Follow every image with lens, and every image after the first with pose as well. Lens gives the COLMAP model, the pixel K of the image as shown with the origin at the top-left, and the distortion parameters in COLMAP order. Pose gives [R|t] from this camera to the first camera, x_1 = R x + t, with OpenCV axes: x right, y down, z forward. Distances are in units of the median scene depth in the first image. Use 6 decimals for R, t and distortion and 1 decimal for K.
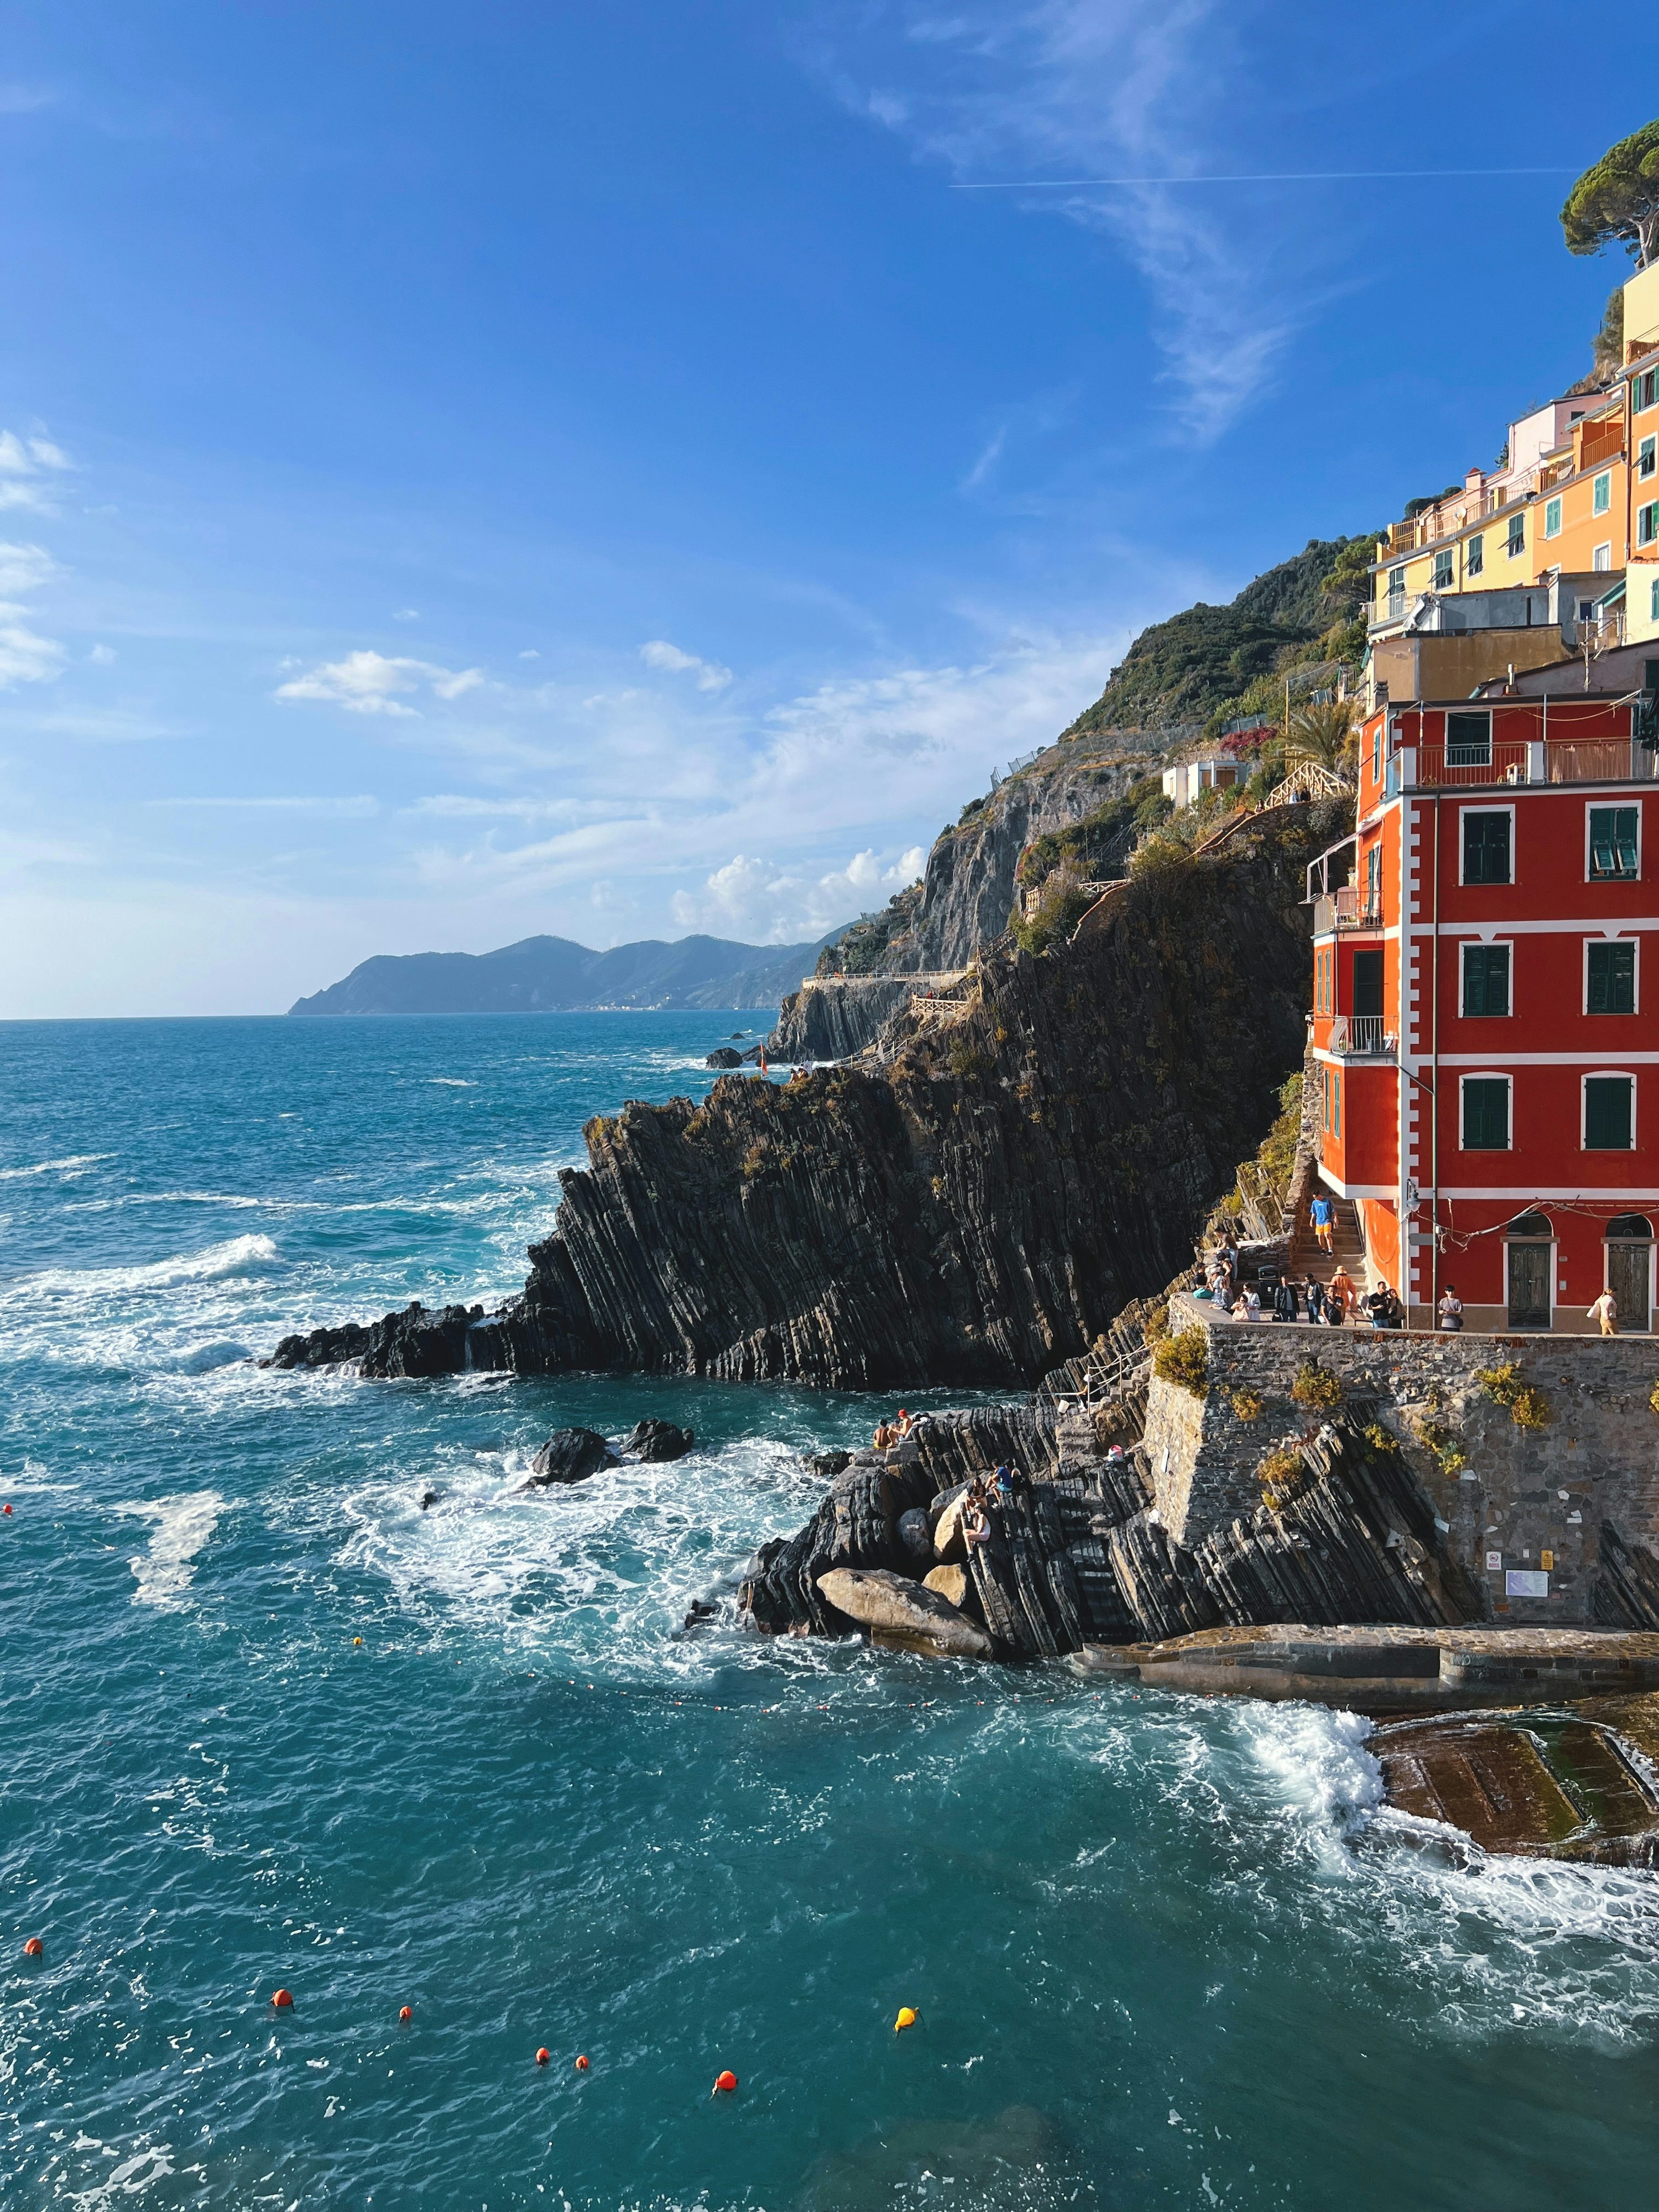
lens RADIAL K [[1676.9, 0, 829.5], [0, 1676.9, 1106.0], [0, 0, 1]] dist [0.082686, -0.086076]
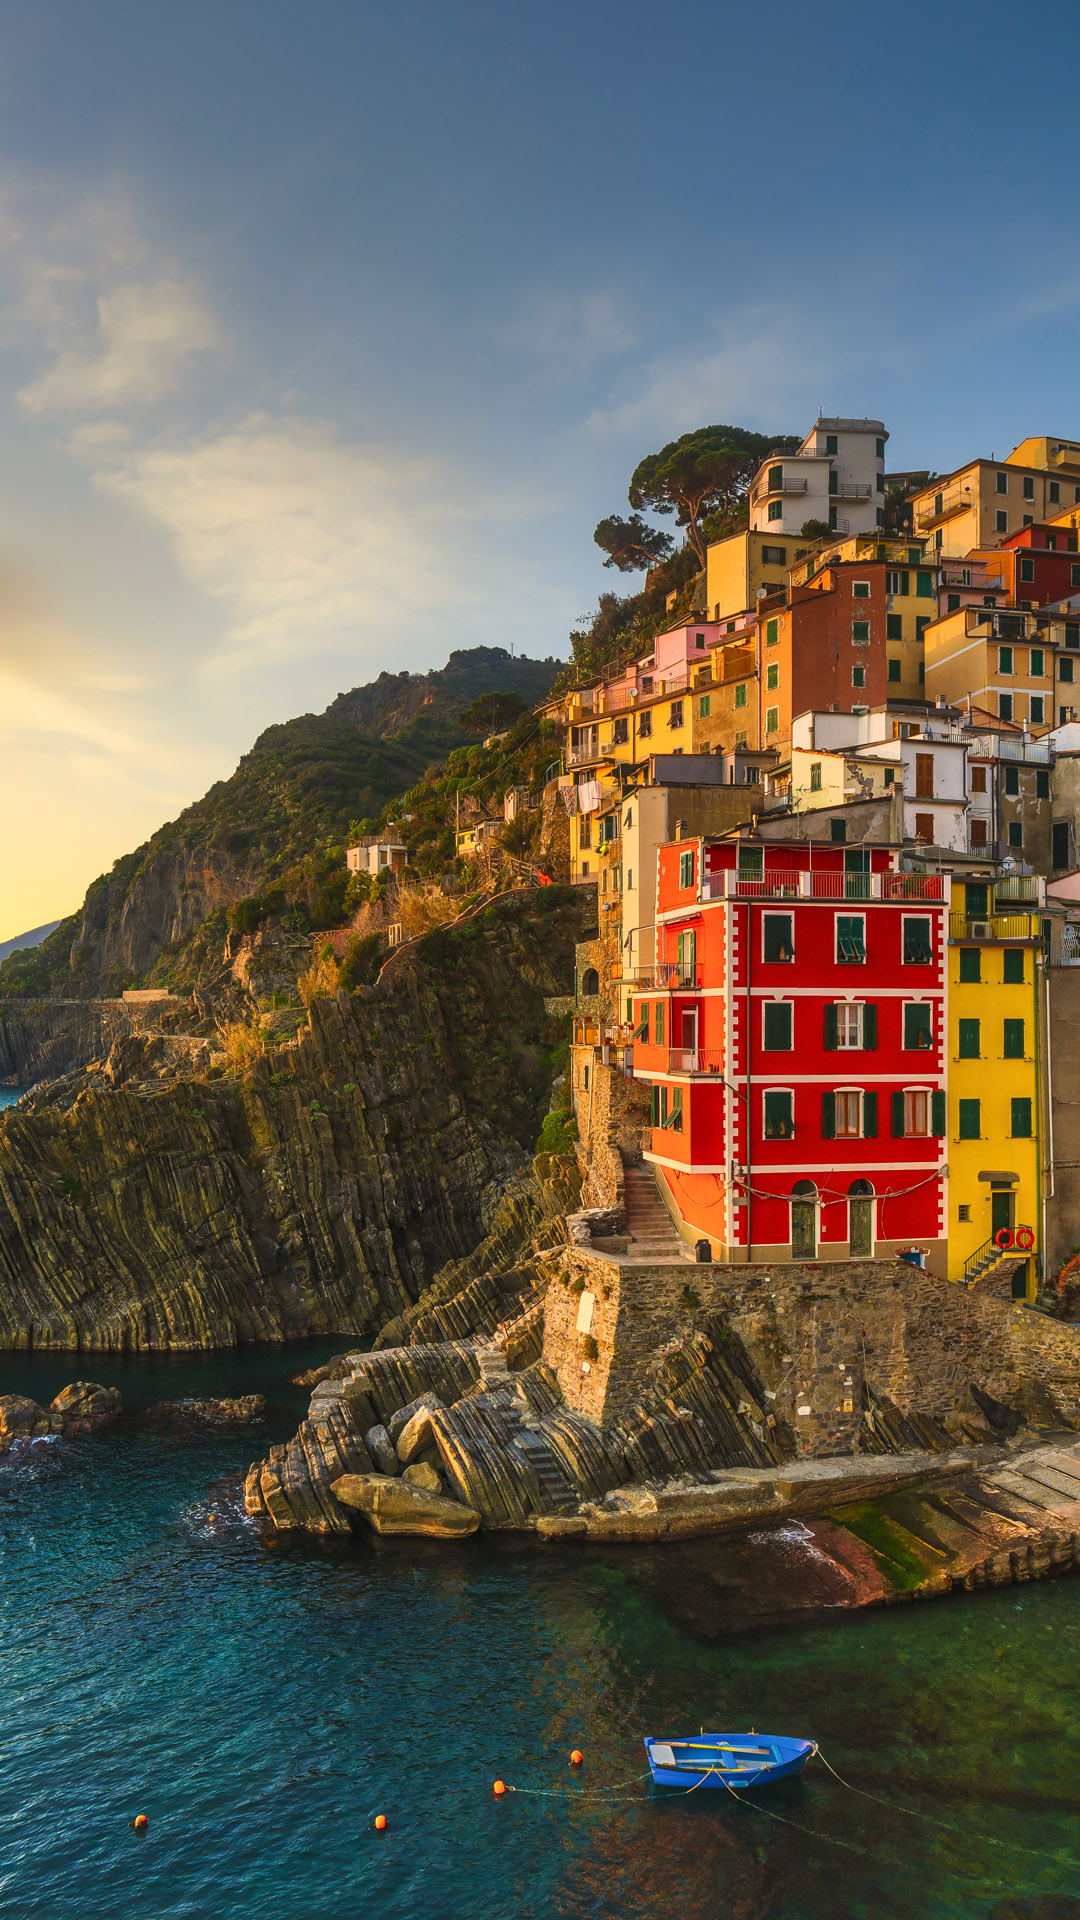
lens RADIAL K [[1413.4, 0, 506.0], [0, 1413.4, 1025.1], [0, 0, 1]] dist [0.003093, -0.002590]
pose [[0.929745, 0.015590, 0.367875, -0.293591], [0.007997, 0.998013, -0.062504, 0.001139], [-0.368118, 0.061054, 0.927772, -0.071218]]
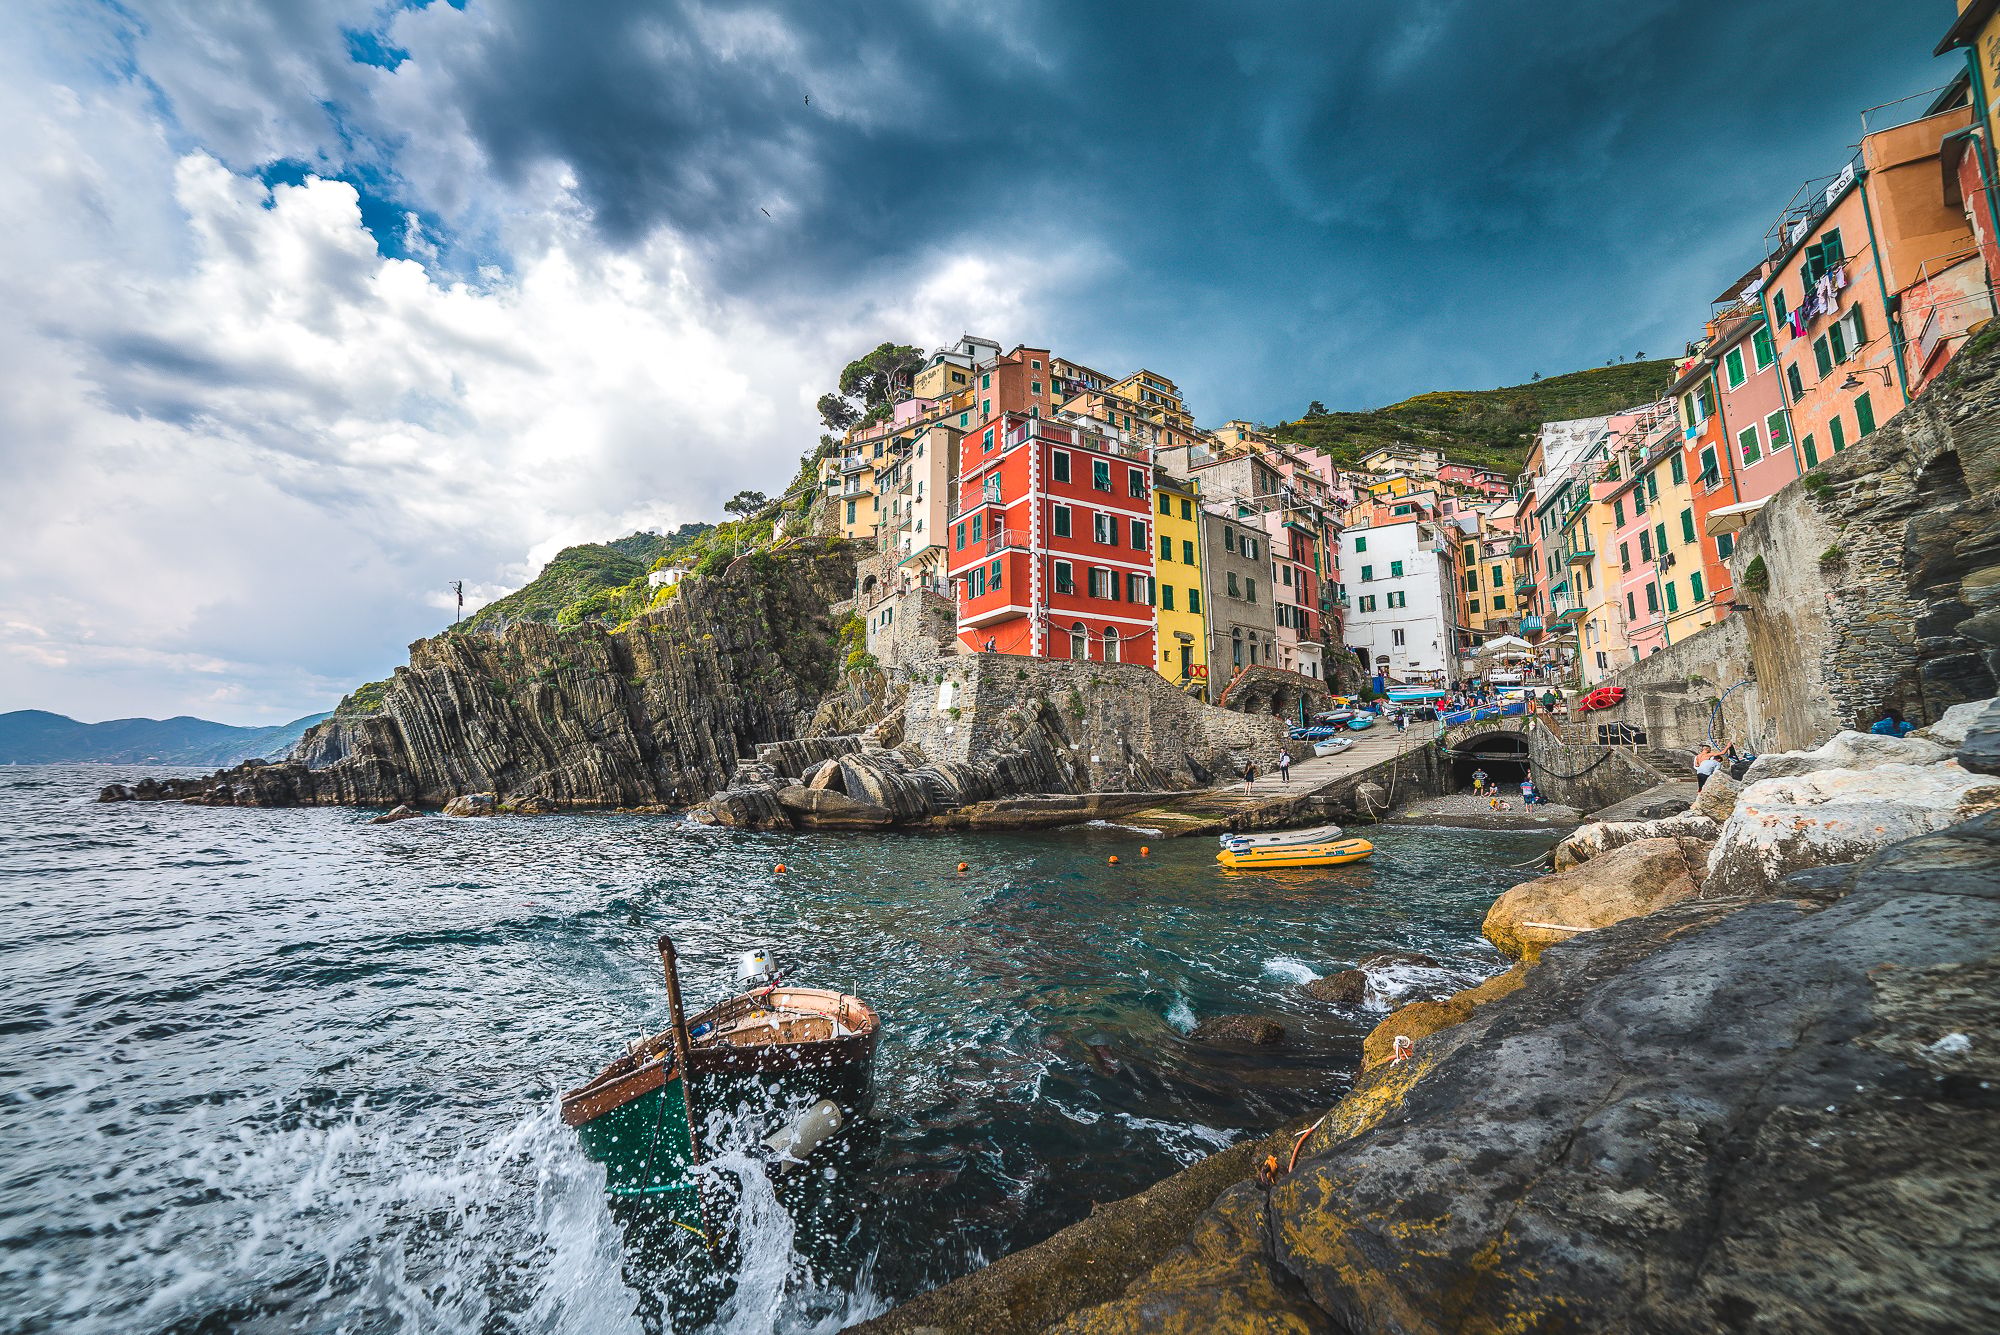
lens RADIAL K [[863.4, 0, 942.0], [0, 863.4, 637.0], [0, 0, 1]] dist [-0.054909, 0.000091]
pose [[0.791738, 0.122510, 0.598450, -0.419555], [0.014287, 0.975701, -0.218640, 0.329499], [-0.610694, 0.181655, 0.770749, 0.223012]]
